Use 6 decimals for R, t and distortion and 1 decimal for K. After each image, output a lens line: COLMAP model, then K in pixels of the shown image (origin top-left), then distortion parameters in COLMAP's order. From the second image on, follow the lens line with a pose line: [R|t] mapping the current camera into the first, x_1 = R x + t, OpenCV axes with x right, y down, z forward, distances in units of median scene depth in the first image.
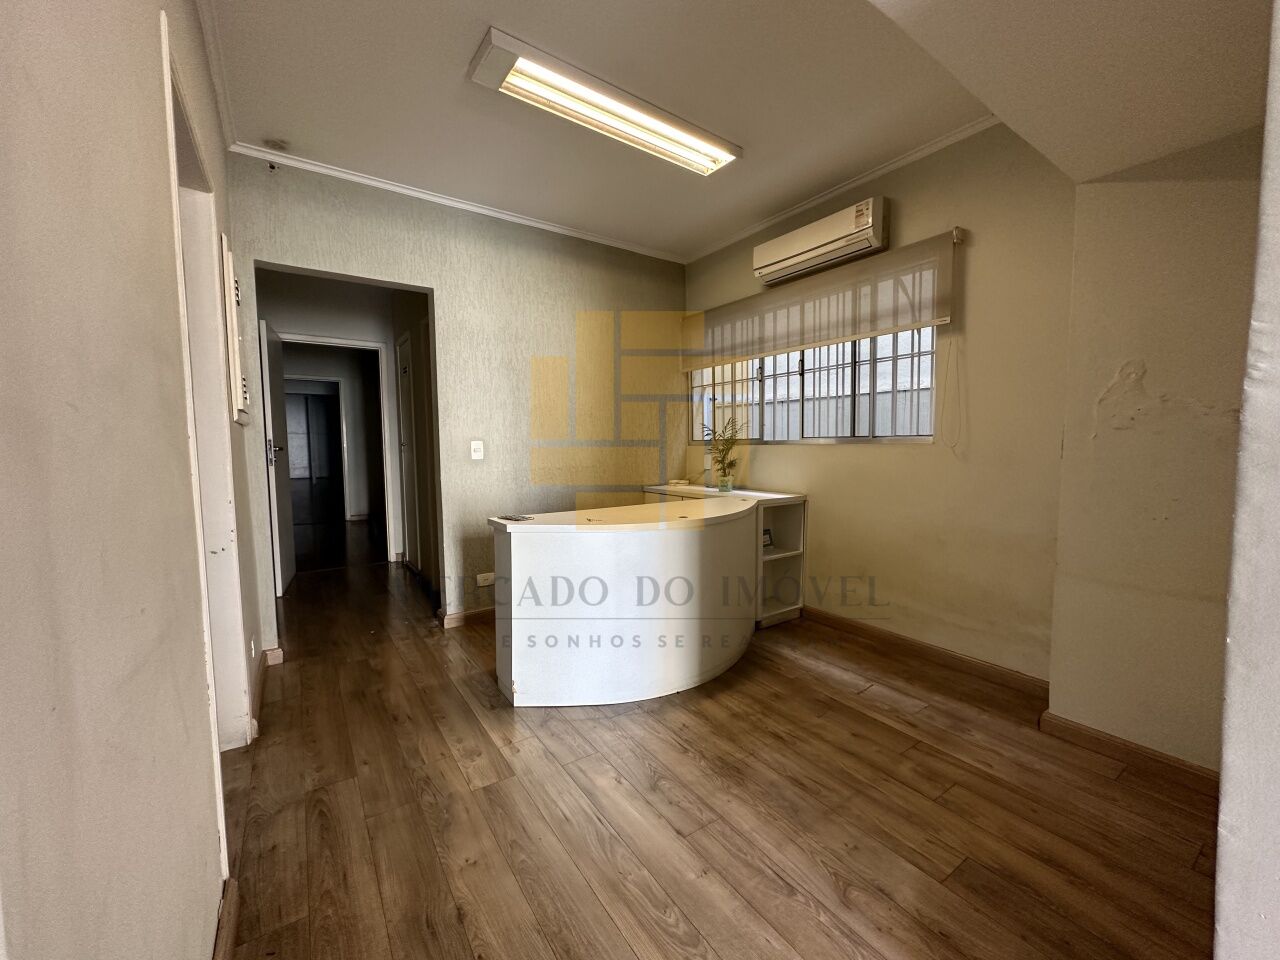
lens RADIAL K [[511.4, 0, 641.7], [0, 511.4, 480.1], [0, 0, 1]] dist [0.001197, 0.000341]
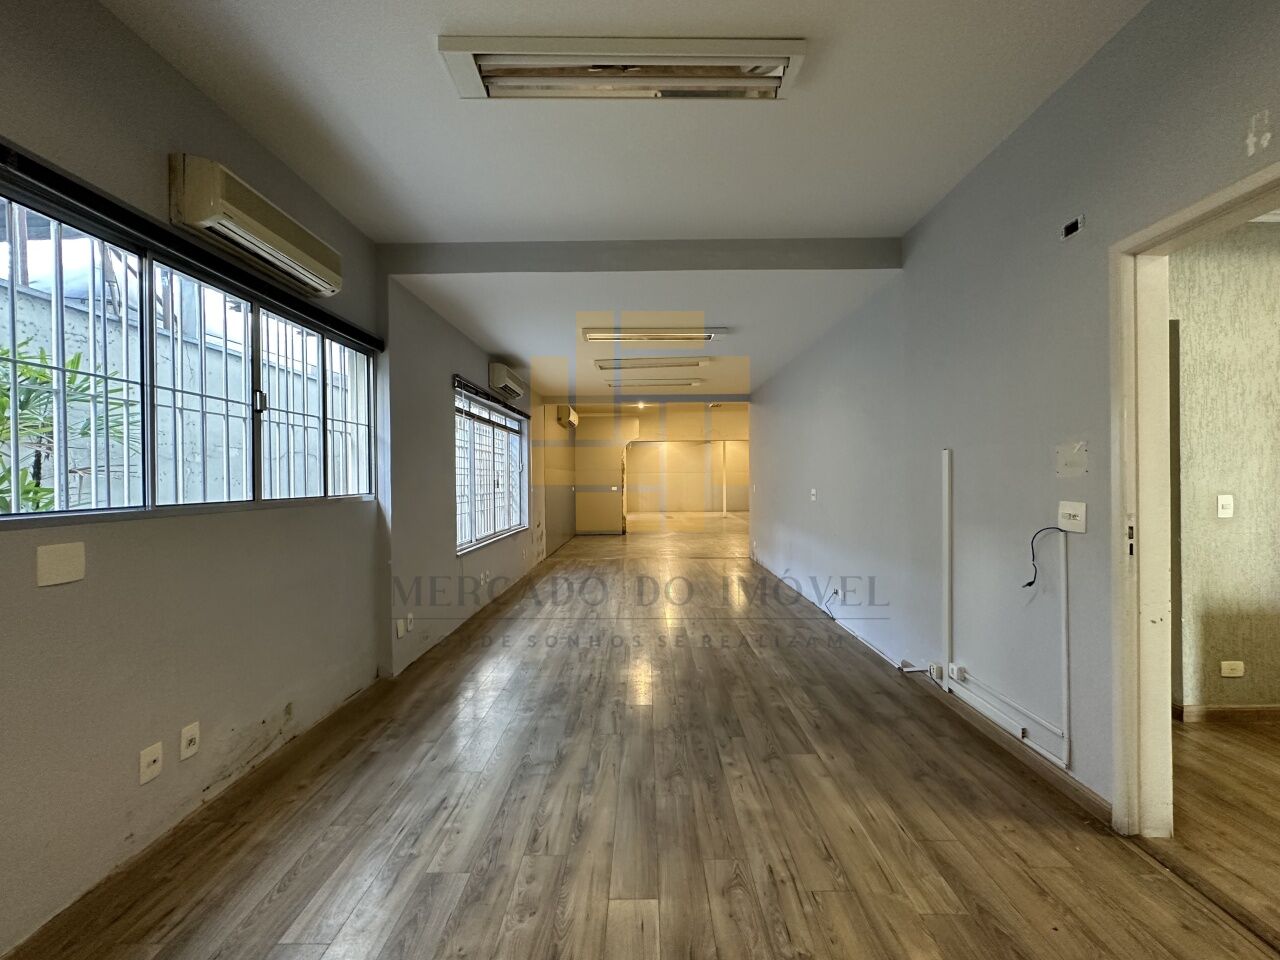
lens RADIAL K [[511.4, 0, 641.7], [0, 511.4, 480.1], [0, 0, 1]] dist [0.001197, 0.000341]
pose [[0.824141, 0.003999, -0.566370, -0.640605], [-0.040885, 0.997786, -0.052448, -0.019881], [0.564907, 0.066381, 0.822480, -0.202771]]
